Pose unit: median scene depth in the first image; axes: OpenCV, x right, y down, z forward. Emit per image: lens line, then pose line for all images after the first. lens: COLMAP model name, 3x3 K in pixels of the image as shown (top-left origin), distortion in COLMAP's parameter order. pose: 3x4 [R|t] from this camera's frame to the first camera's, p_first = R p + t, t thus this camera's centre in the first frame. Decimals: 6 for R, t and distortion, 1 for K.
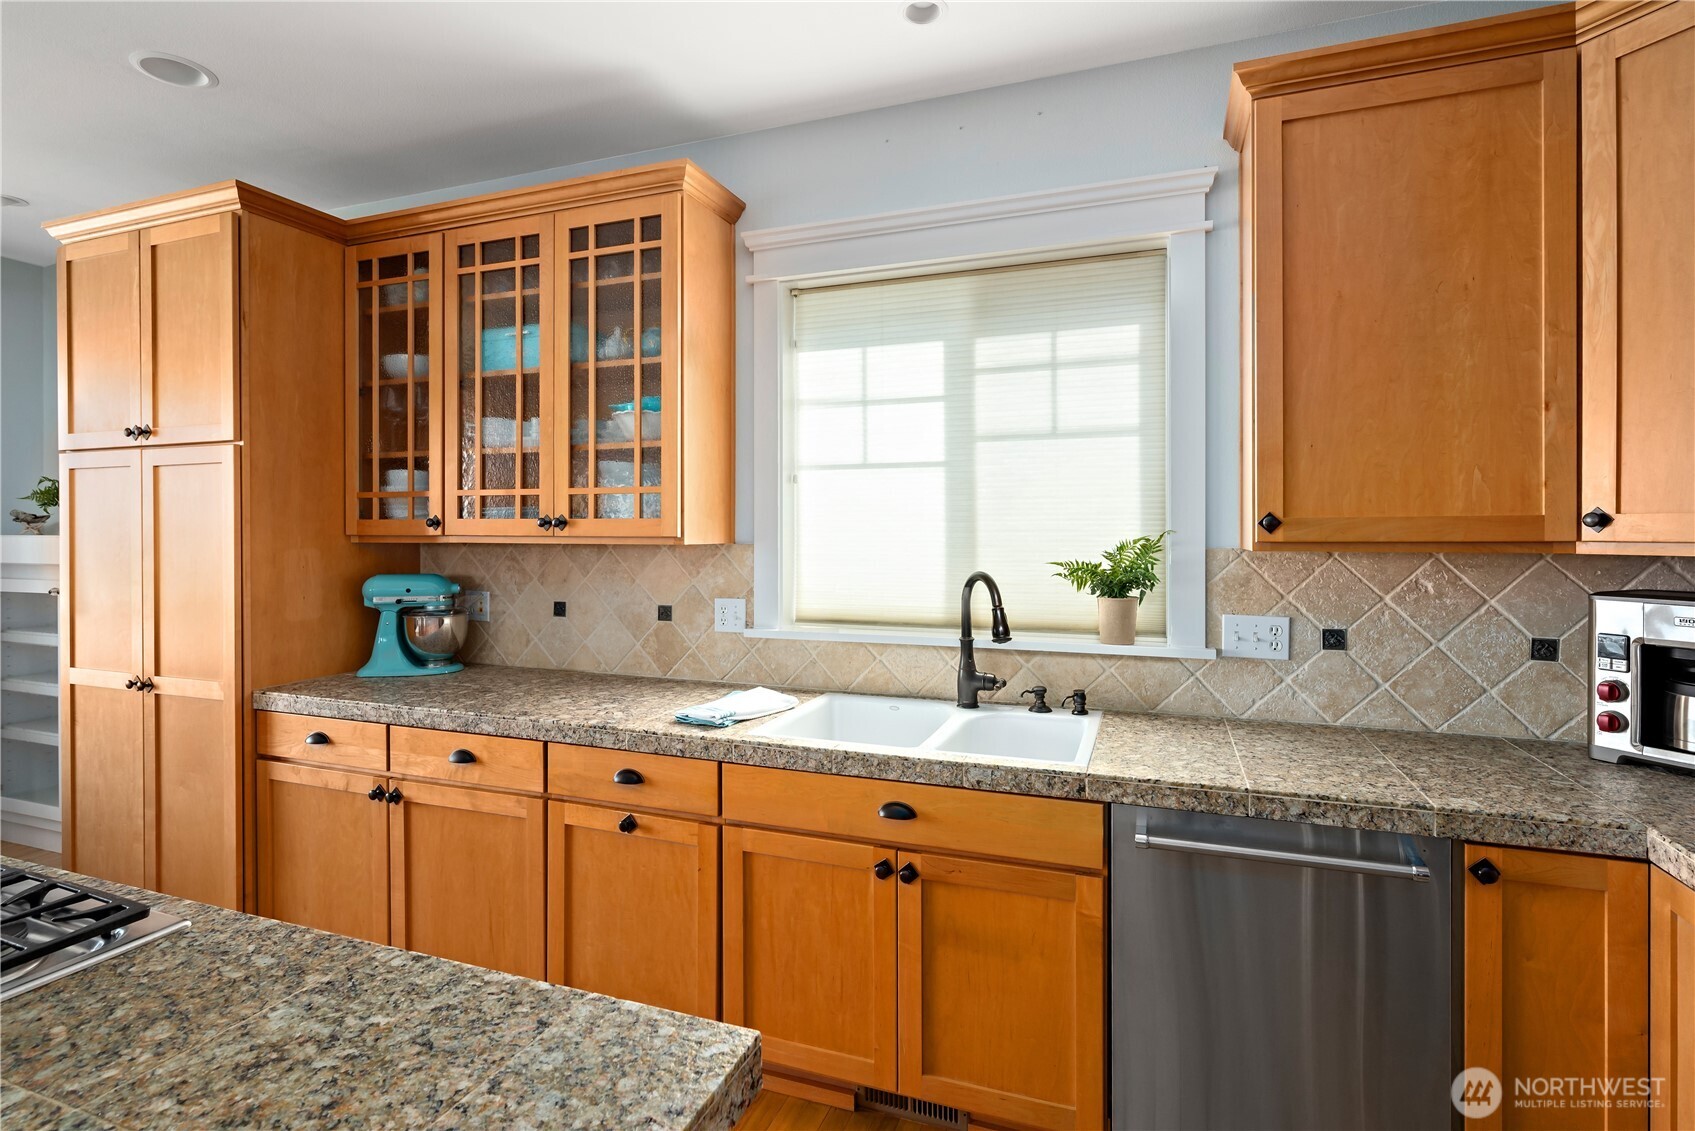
lens RADIAL K [[824.7, 0, 864.7], [0, 824.7, 536.4], [0, 0, 1]] dist [-0.002014, 0.000044]
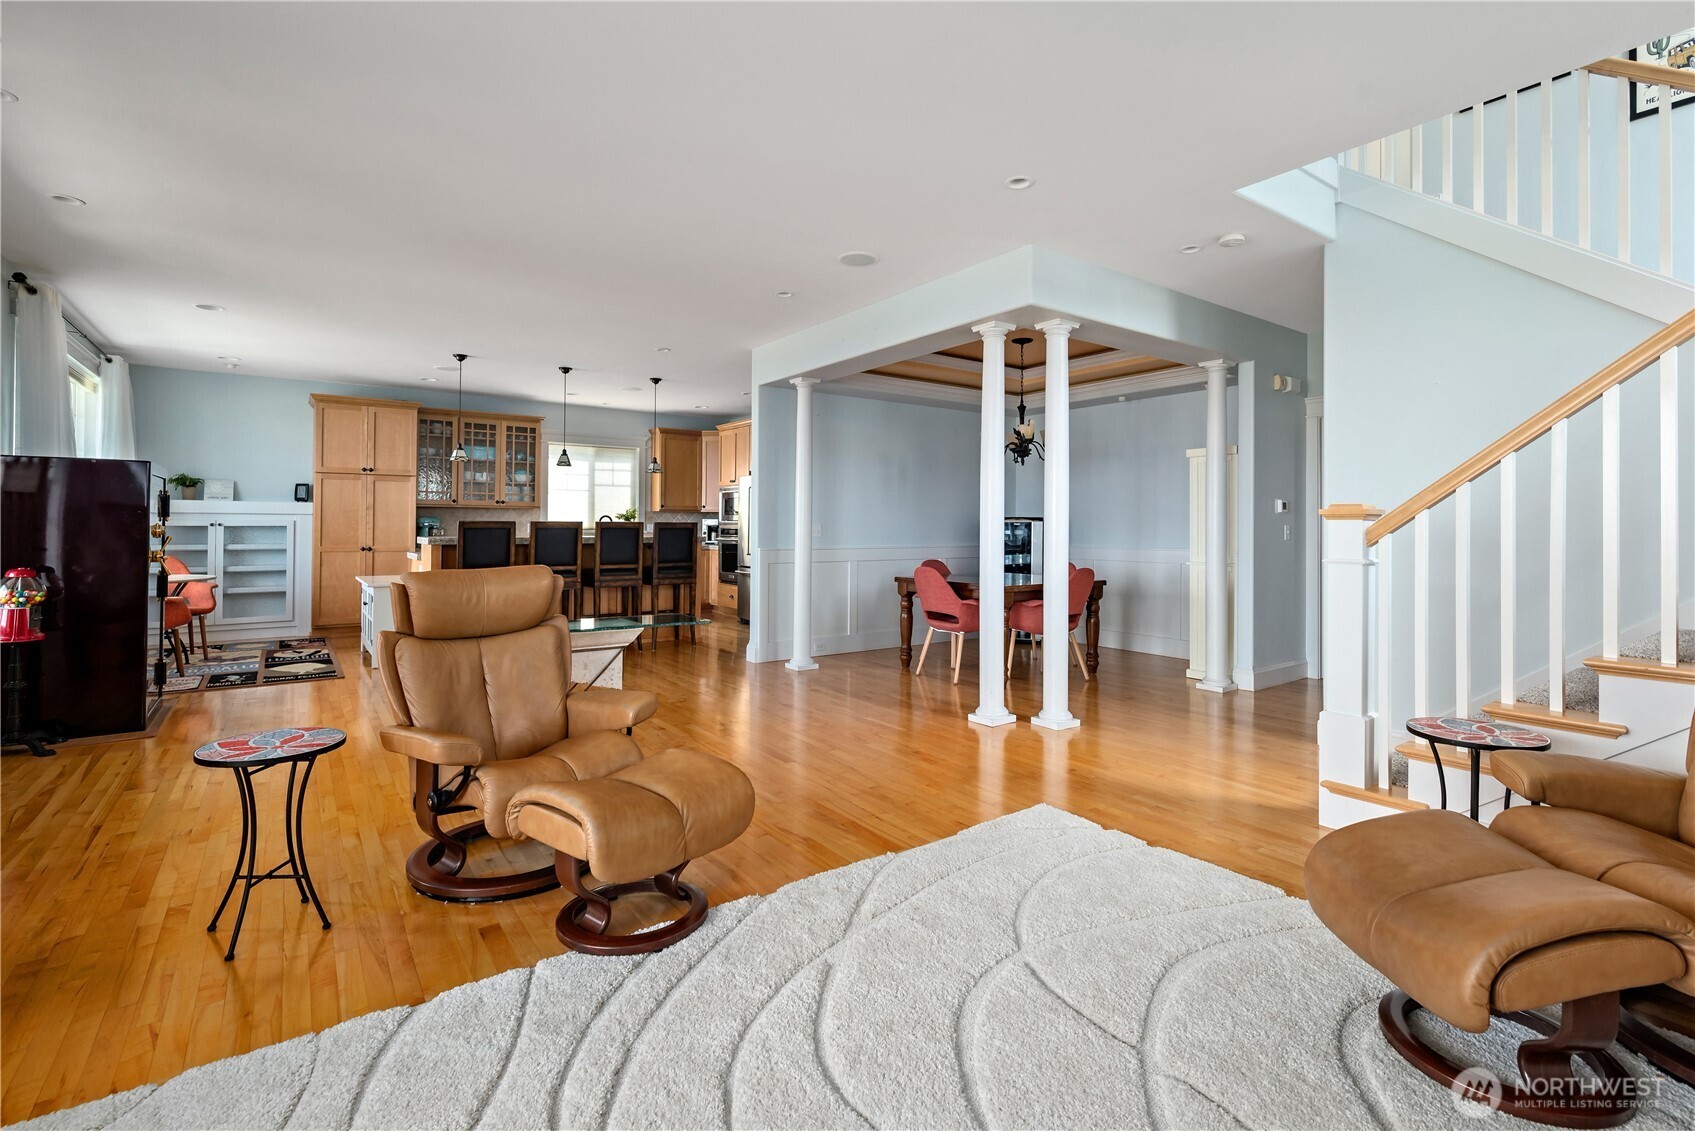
lens RADIAL K [[775.4, 0, 859.1], [0, 775.4, 549.4], [0, 0, 1]] dist [-0.023361, 0.026905]
pose [[0.555427, -0.022171, 0.831270, -2.468597], [-0.000514, 0.999635, 0.027005, 0.107635], [-0.831565, -0.015426, 0.555213, -2.398187]]
